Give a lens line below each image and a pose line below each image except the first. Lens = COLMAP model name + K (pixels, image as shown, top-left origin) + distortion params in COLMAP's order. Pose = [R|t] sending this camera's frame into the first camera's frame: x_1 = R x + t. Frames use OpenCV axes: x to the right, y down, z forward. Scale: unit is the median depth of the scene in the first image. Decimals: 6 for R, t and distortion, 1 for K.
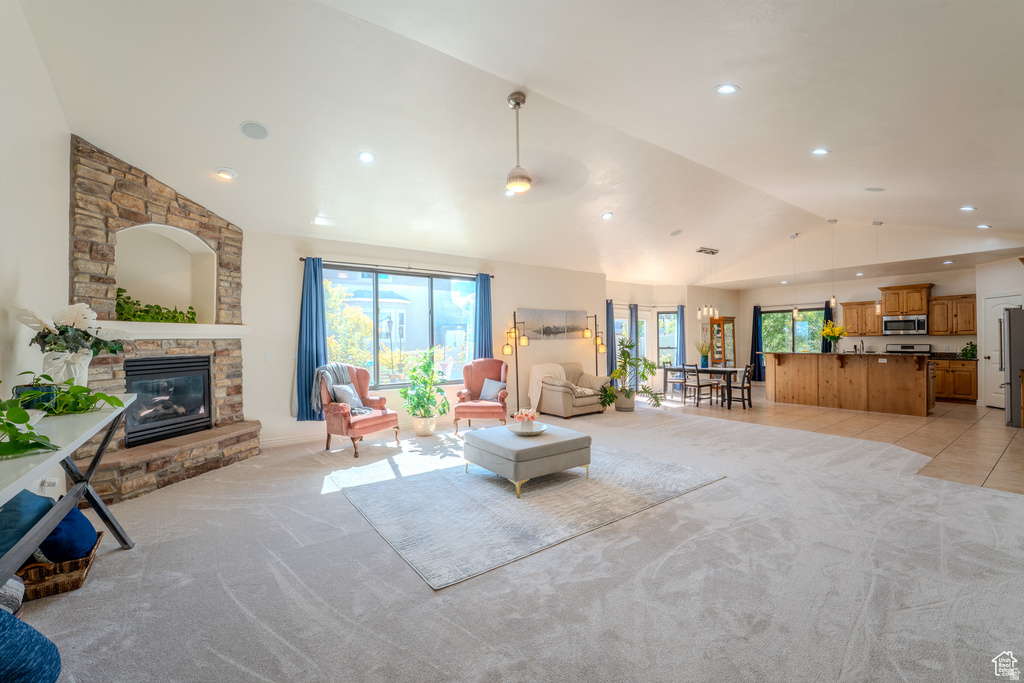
lens RADIAL K [[423.0, 0, 512.0], [0, 423.0, 341.5], [0, 0, 1]] dist [-0.022140, 0.000501]
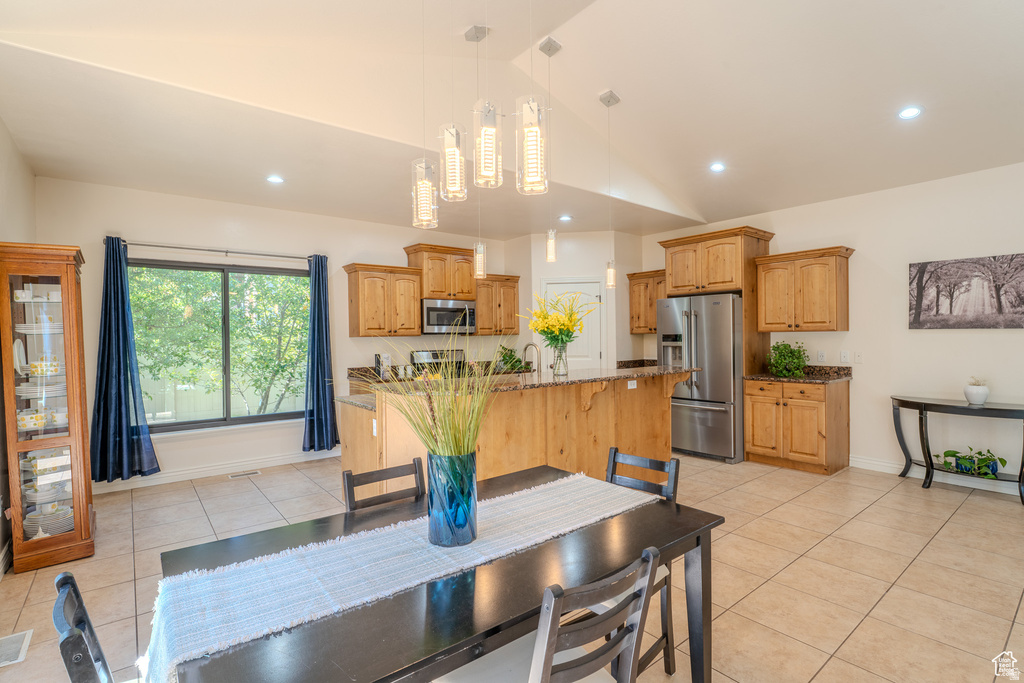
lens RADIAL K [[486.5, 0, 512.0], [0, 486.5, 341.5], [0, 0, 1]] dist [-0.003244, -0.000498]
pose [[-0.051884, -0.001938, 0.998651, 0.309288], [0.012536, 0.999918, 0.002592, -0.007015], [-0.998574, 0.012654, -0.051856, 1.084873]]
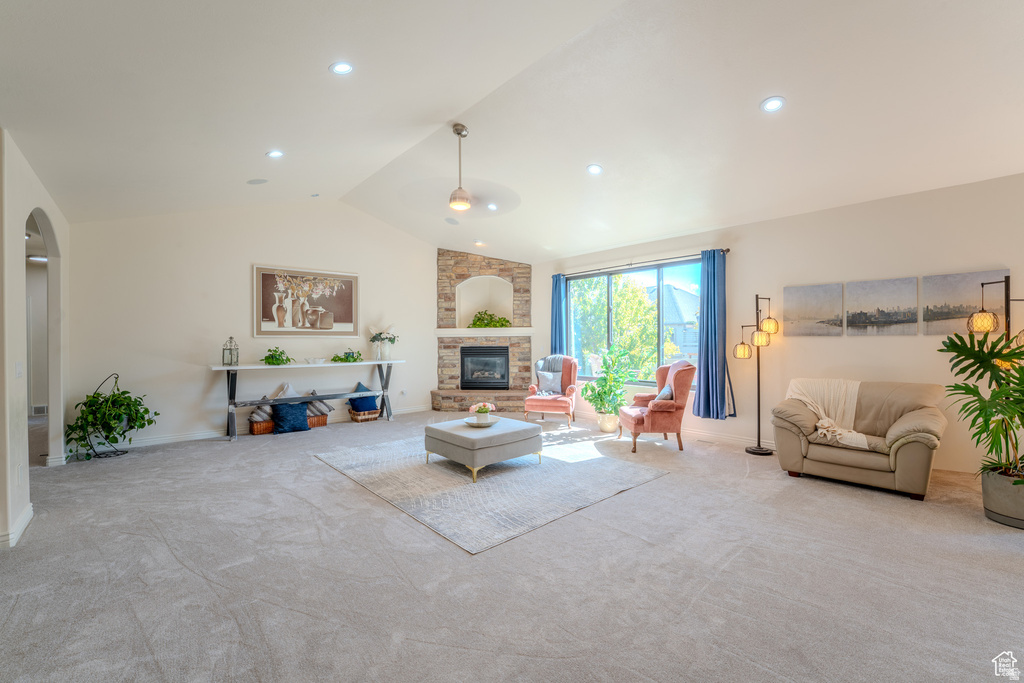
lens RADIAL K [[428.5, 0, 512.0], [0, 428.5, 341.5], [0, 0, 1]] dist [-0.027301, 0.000007]
pose [[0.098641, 0.015255, -0.995006, 0.586500], [0.002539, 0.999875, 0.015582, -0.007282], [0.995120, -0.004063, 0.098590, 0.502944]]
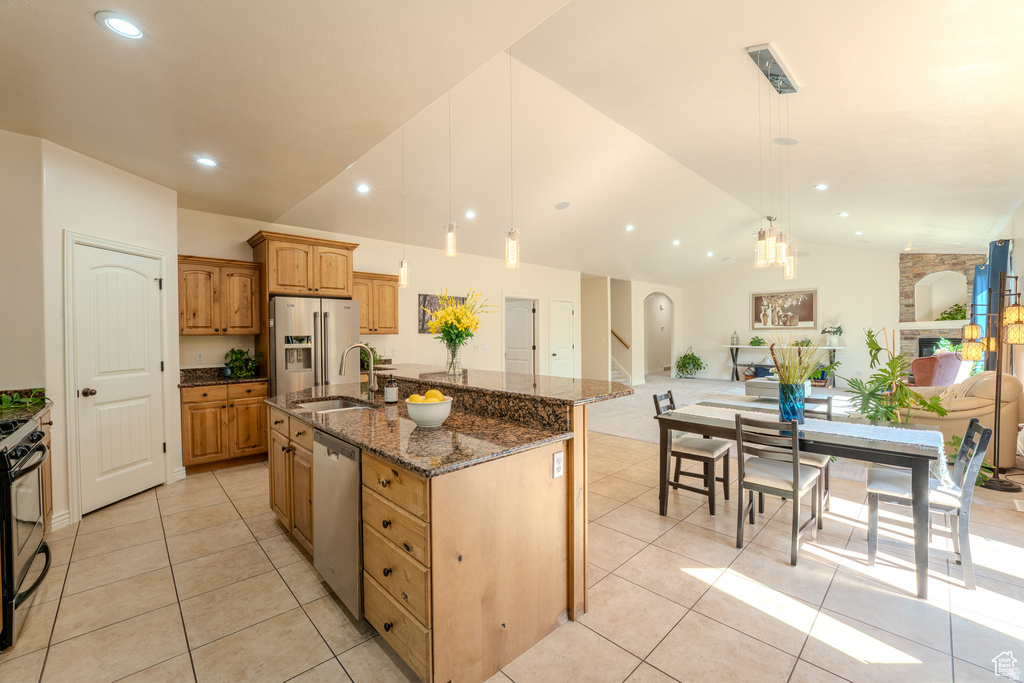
lens RADIAL K [[413.8, 0, 512.0], [0, 413.8, 341.5], [0, 0, 1]] dist [-0.031483, 0.004947]
pose [[-0.990529, 0.020610, -0.135752, 0.781301], [0.018287, 0.999665, 0.018339, -0.009910], [0.136084, 0.015683, -0.990573, 1.405866]]
